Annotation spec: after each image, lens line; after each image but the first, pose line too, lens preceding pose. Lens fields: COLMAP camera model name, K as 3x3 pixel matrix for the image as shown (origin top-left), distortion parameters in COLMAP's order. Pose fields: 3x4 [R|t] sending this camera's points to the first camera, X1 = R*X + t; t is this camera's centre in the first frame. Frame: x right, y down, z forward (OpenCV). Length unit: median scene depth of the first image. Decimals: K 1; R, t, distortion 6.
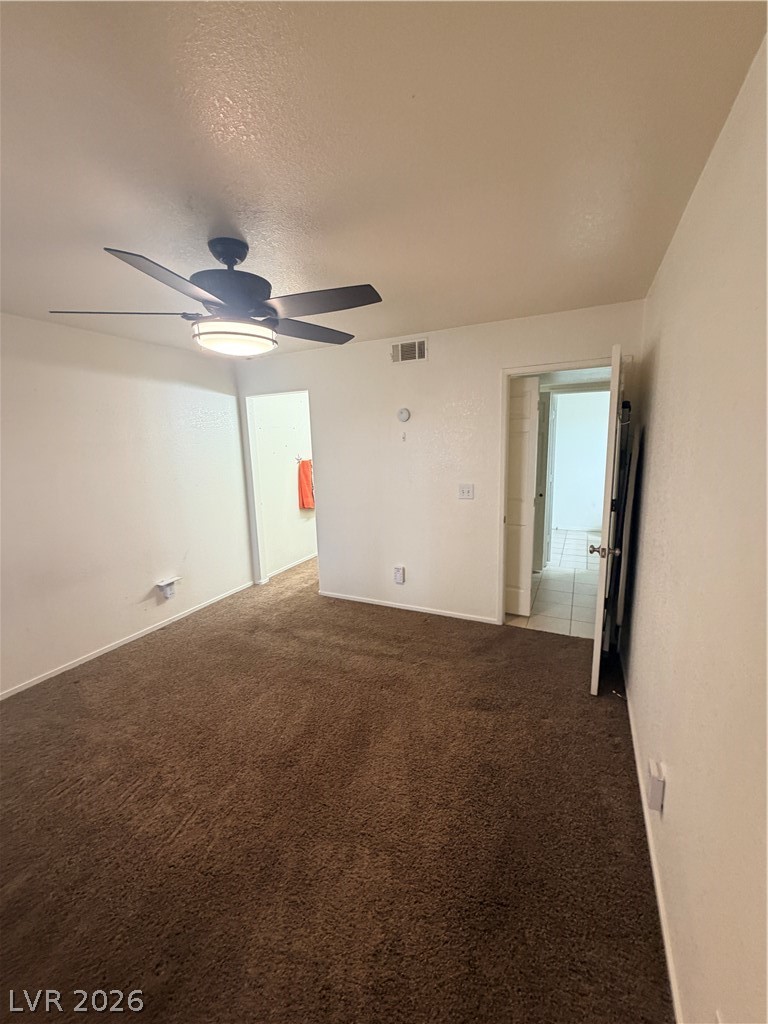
lens RADIAL K [[407.7, 0, 384.4], [0, 407.7, 510.9], [0, 0, 1]] dist [0.001103, -0.000653]
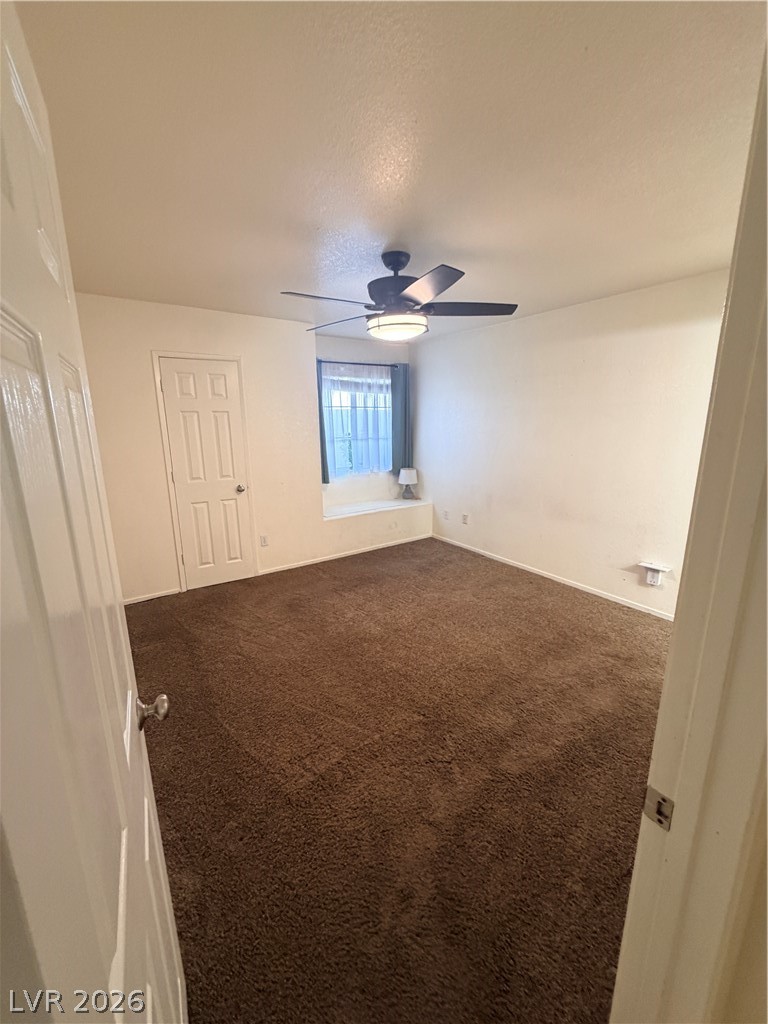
lens RADIAL K [[407.7, 0, 384.0], [0, 407.7, 506.1], [0, 0, 1]] dist [0.001103, -0.000653]
pose [[-0.502682, 0.213892, -0.837592, 0.733417], [-0.122171, 0.941605, 0.313775, -0.241501], [0.855795, 0.260059, -0.447196, 1.386524]]
